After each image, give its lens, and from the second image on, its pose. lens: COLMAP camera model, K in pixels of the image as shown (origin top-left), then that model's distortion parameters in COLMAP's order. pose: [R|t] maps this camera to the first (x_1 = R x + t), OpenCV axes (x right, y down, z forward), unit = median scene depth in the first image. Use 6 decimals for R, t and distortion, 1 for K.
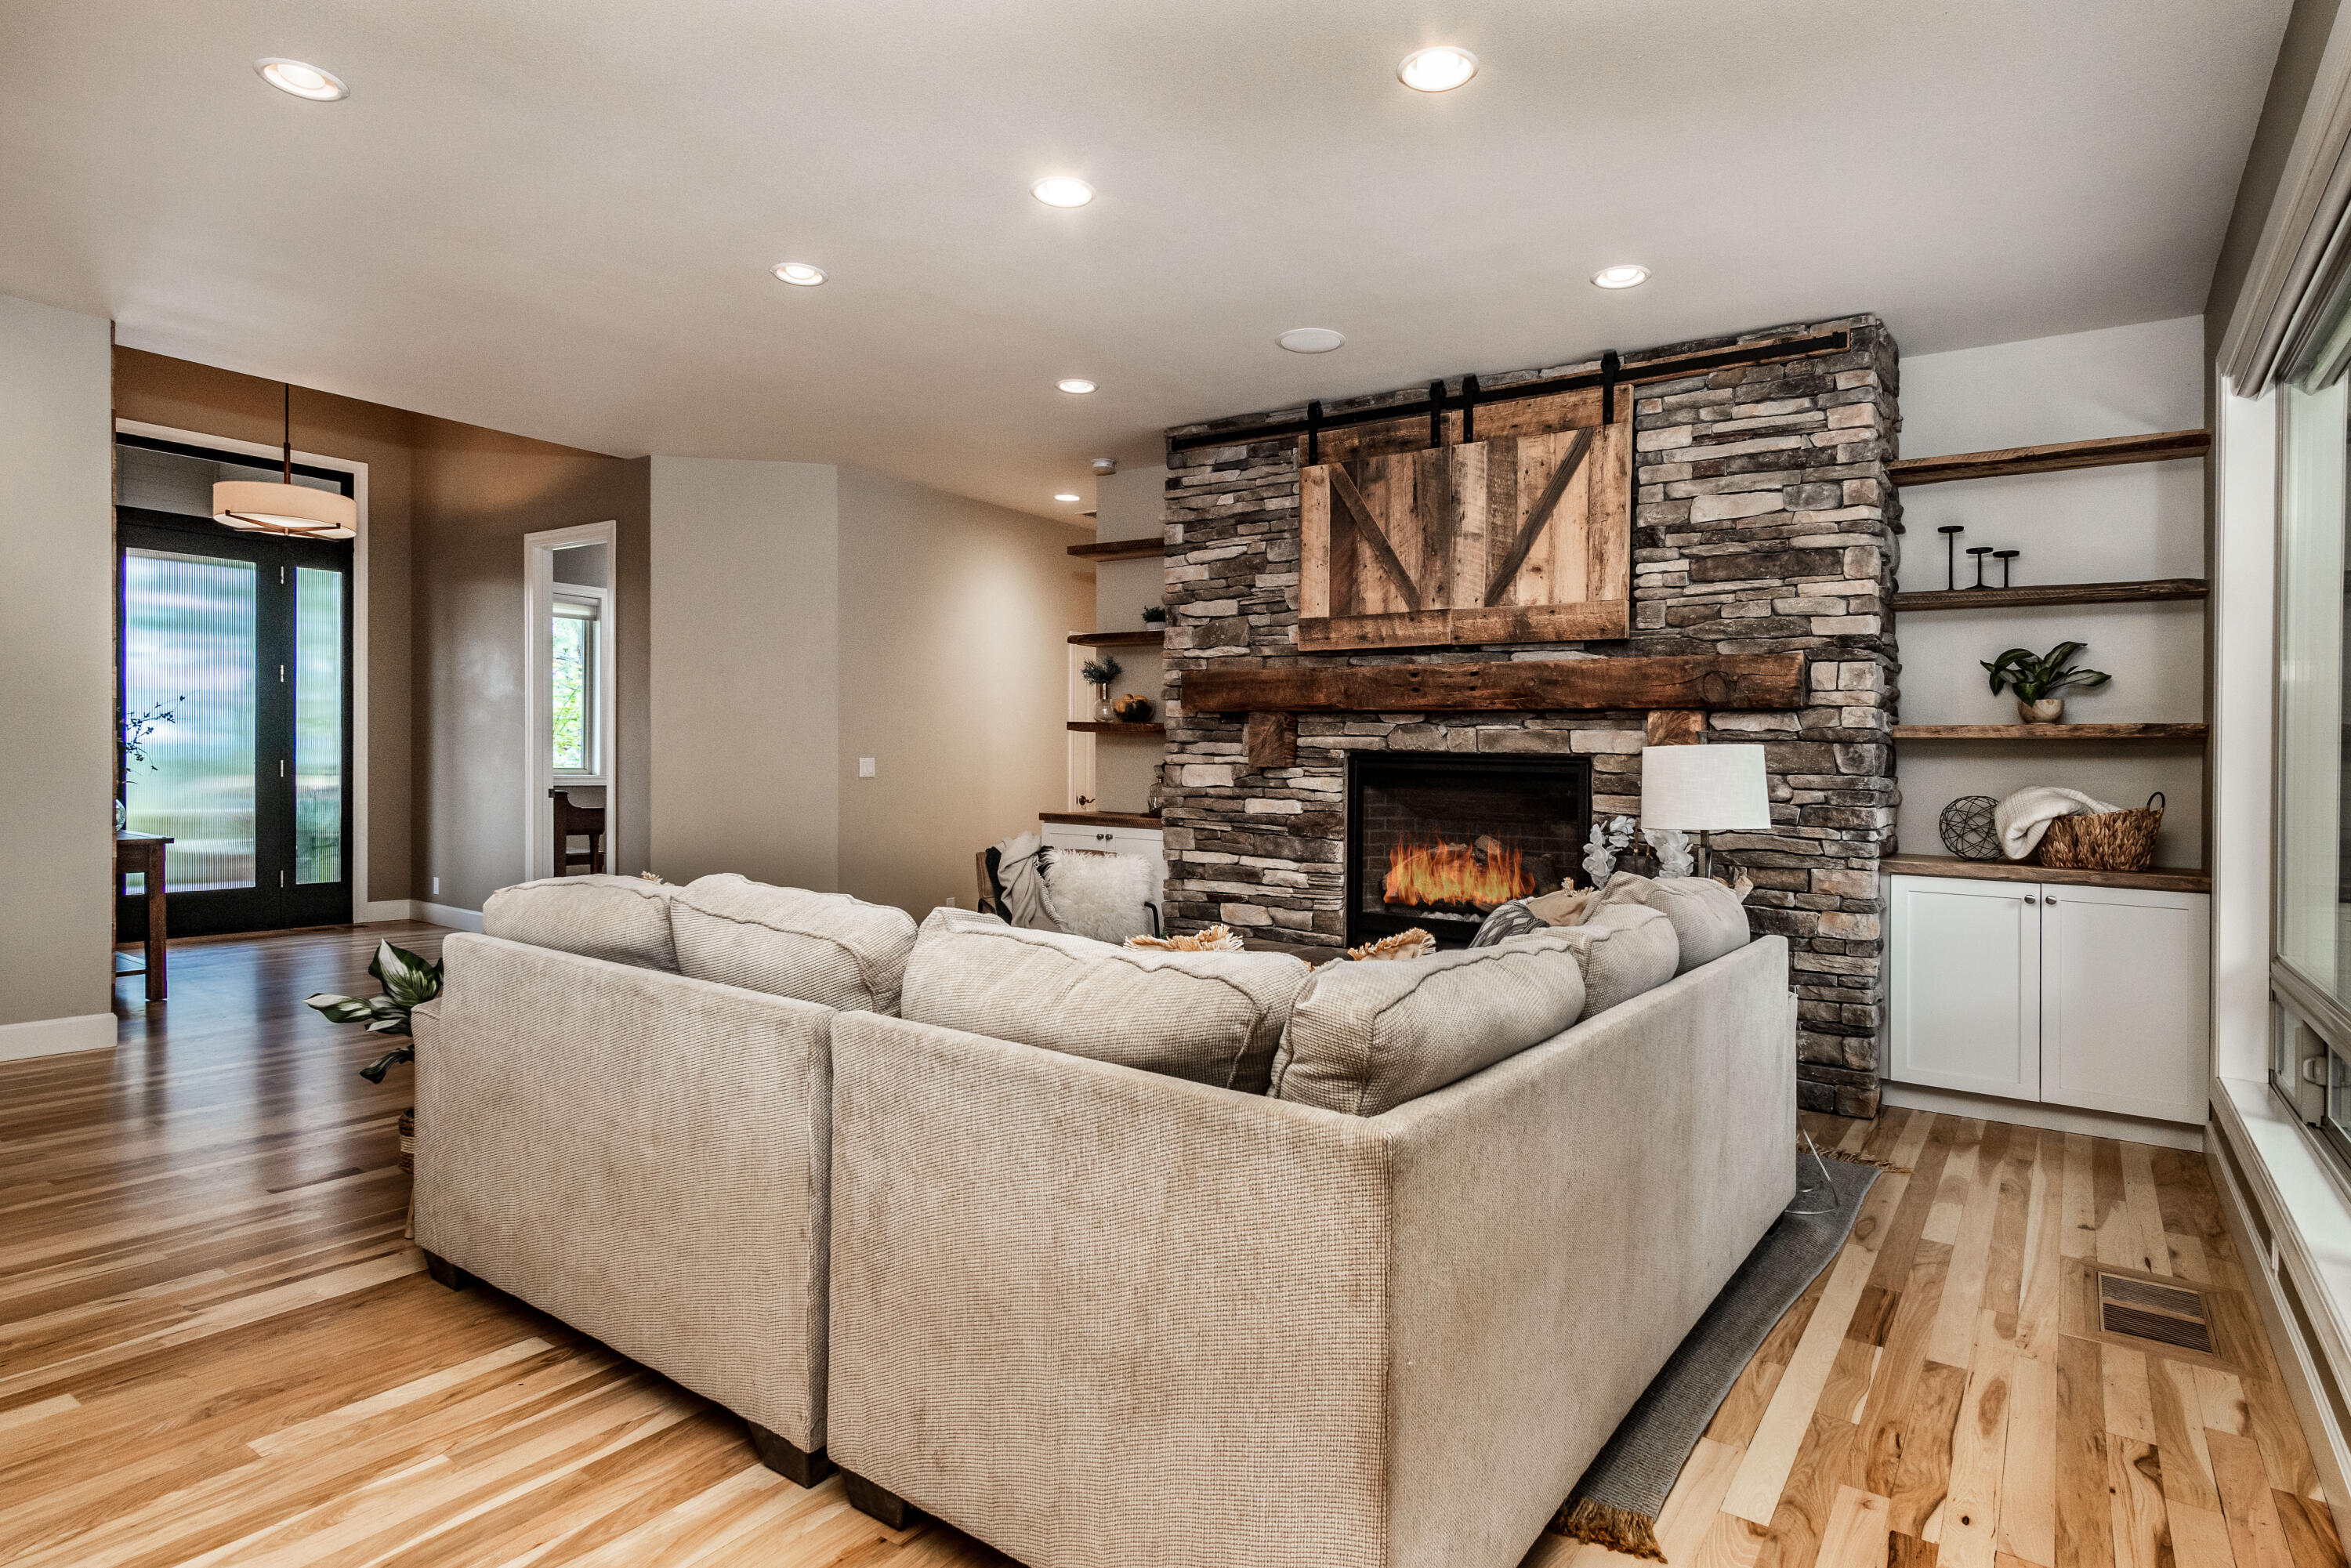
lens RADIAL K [[1212.6, 0, 1246.3], [0, 1212.6, 765.9], [0, 0, 1]] dist [0.001933, 0.000521]
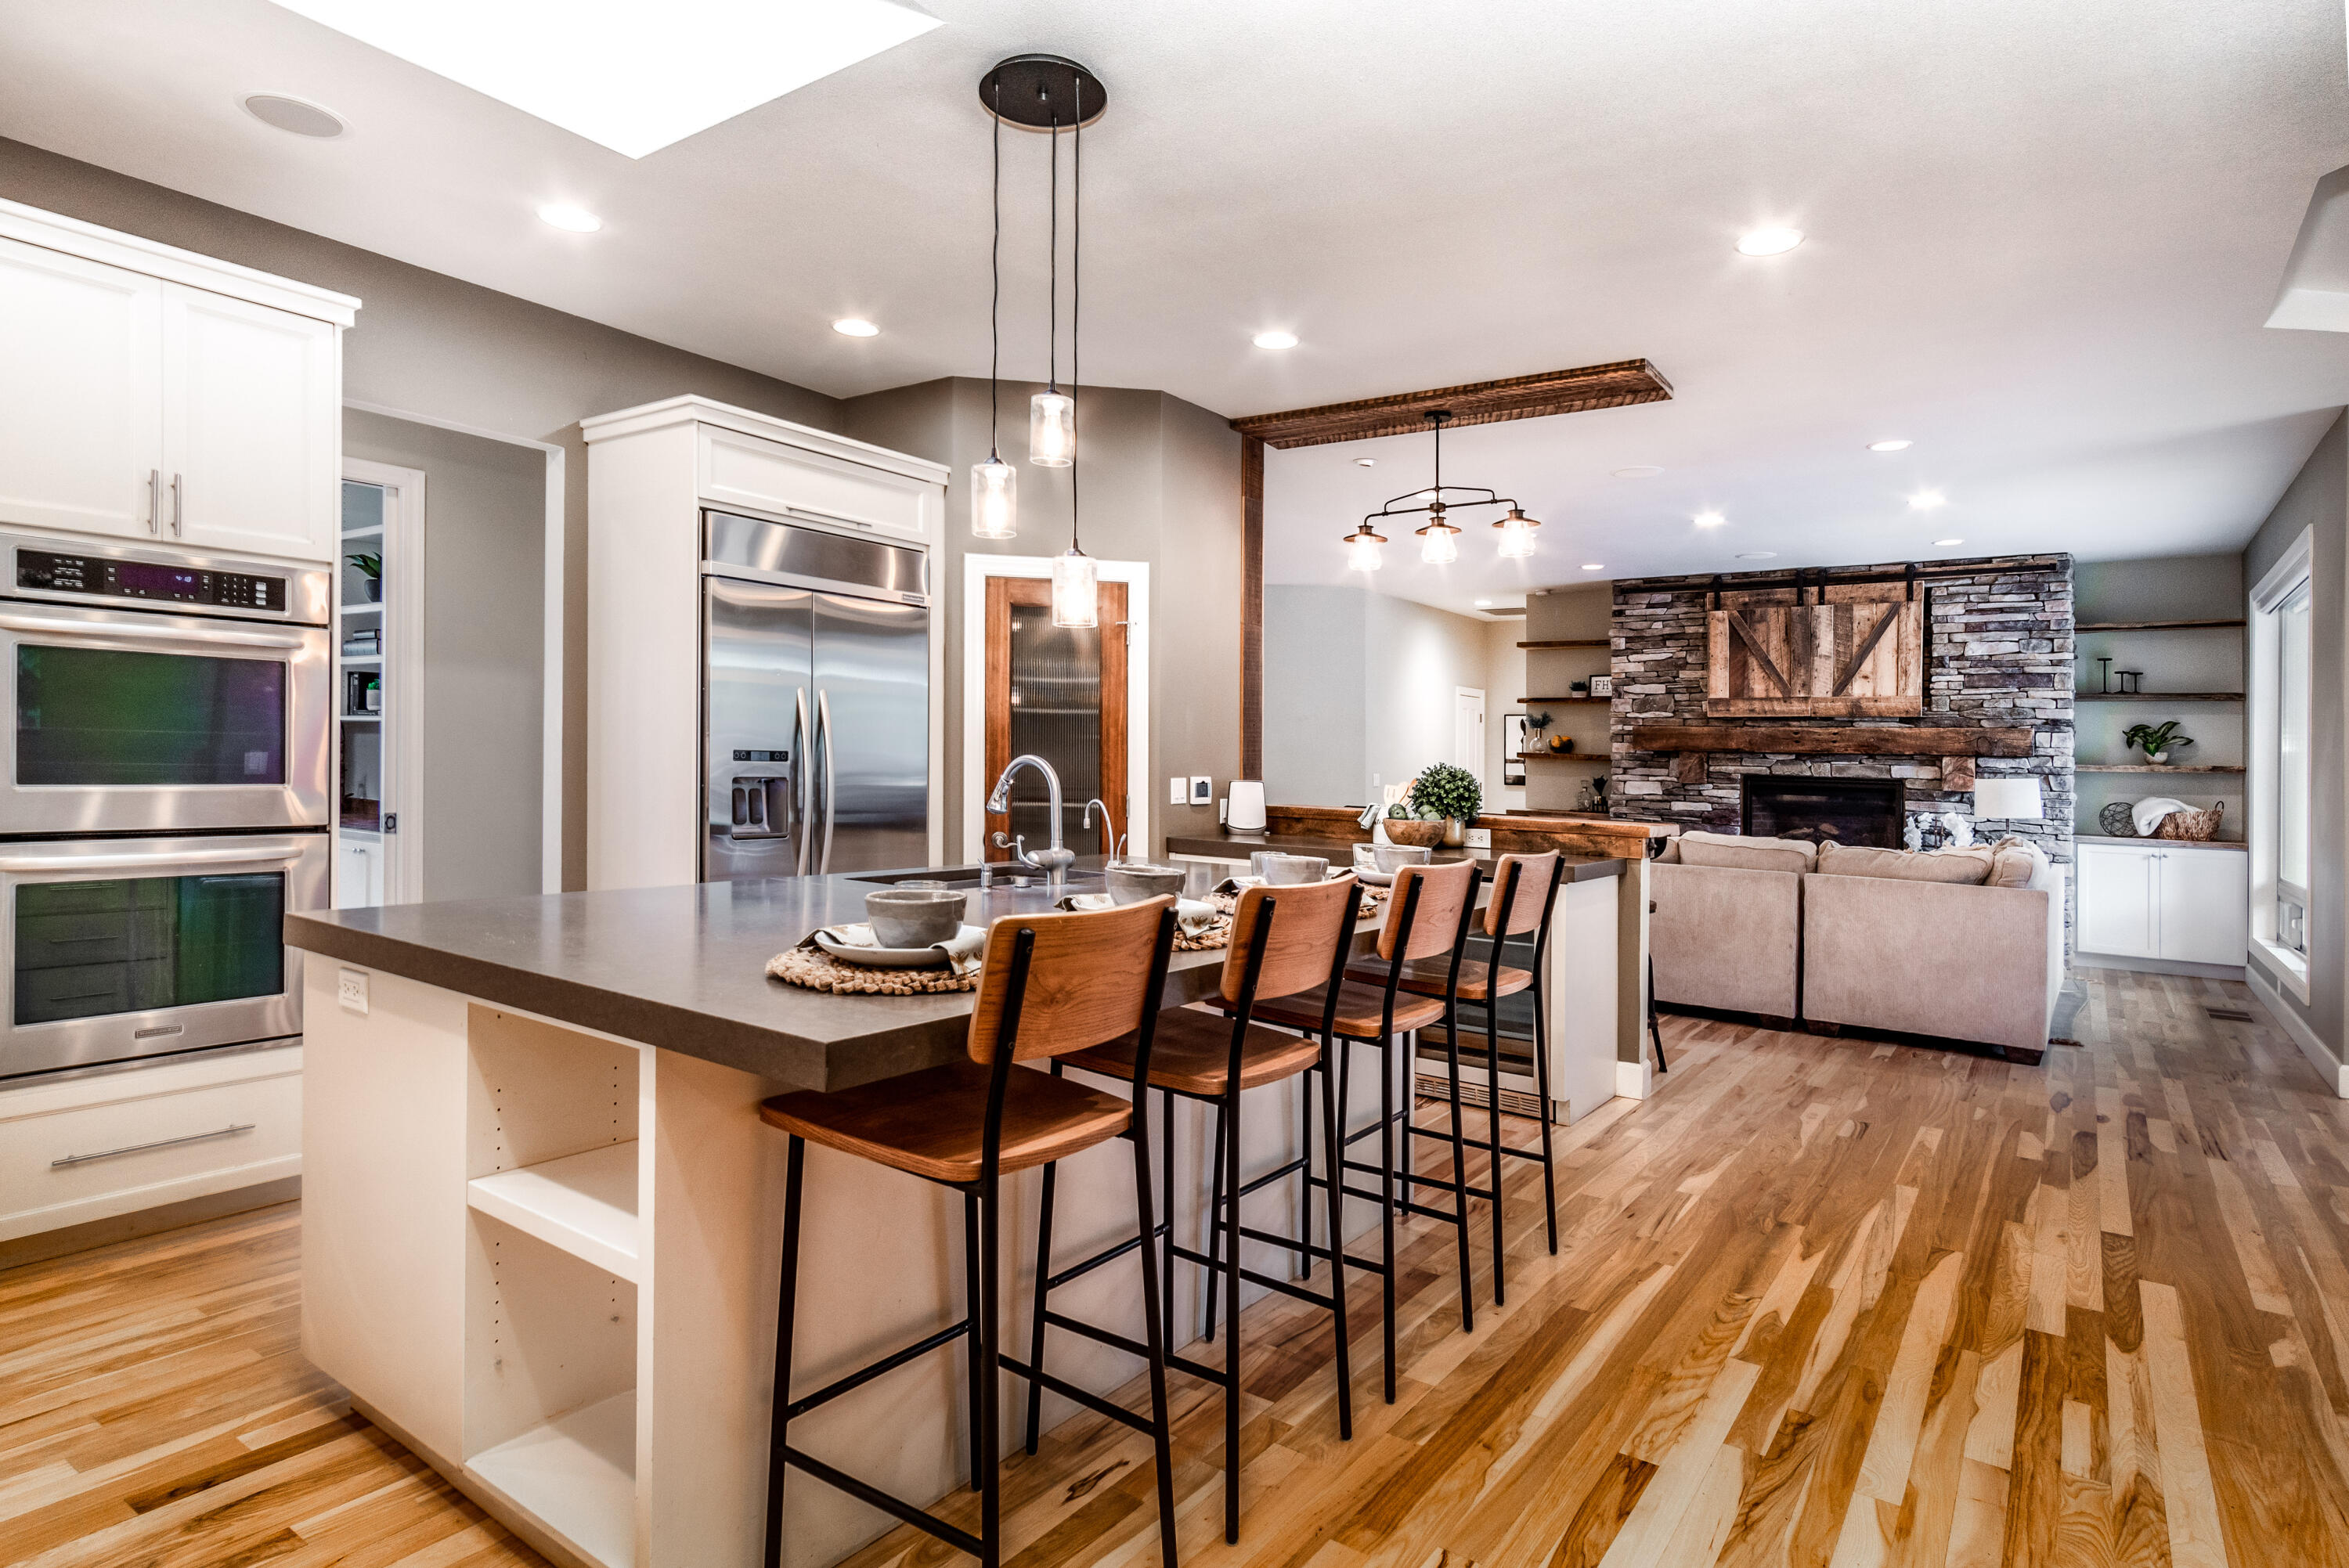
lens RADIAL K [[1270.4, 0, 1186.0], [0, 1270.4, 760.9], [0, 0, 1]] dist [0.000943, 0.000813]
pose [[0.999910, 0.003316, -0.012968, -0.802465], [-0.003308, 0.999994, 0.000665, -0.035437], [0.012971, -0.000622, 0.999916, -0.968017]]
